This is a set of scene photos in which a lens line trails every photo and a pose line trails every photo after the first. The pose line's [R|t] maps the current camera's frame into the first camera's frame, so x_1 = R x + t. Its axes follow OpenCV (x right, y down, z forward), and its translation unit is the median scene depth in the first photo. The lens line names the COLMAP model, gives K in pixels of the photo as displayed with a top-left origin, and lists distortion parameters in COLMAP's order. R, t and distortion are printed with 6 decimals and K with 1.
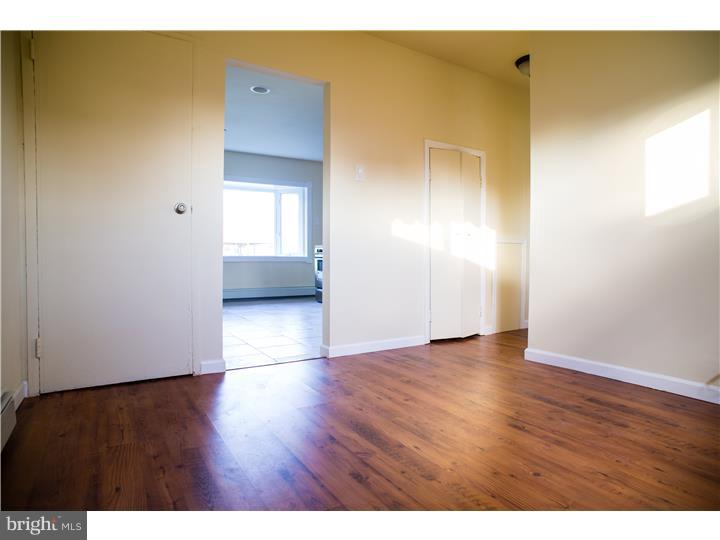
lens RADIAL K [[420.2, 0, 360.0], [0, 420.2, 270.0], [0, 0, 1]] dist [-0.066937, 0.000268]
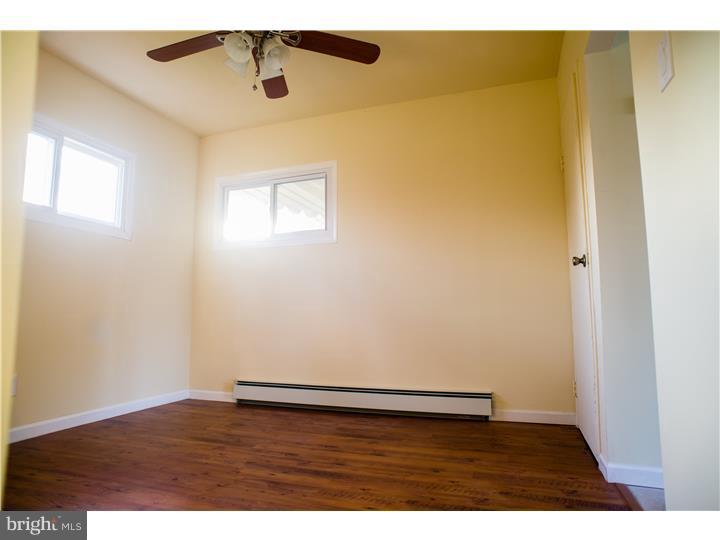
lens RADIAL K [[420.2, 0, 360.0], [0, 420.2, 270.0], [0, 0, 1]] dist [-0.066937, 0.000268]
pose [[-0.780651, -0.067624, -0.621297, 0.716144], [-0.018492, 0.996193, -0.085194, -0.066829], [0.624693, -0.055018, -0.778930, 2.103568]]
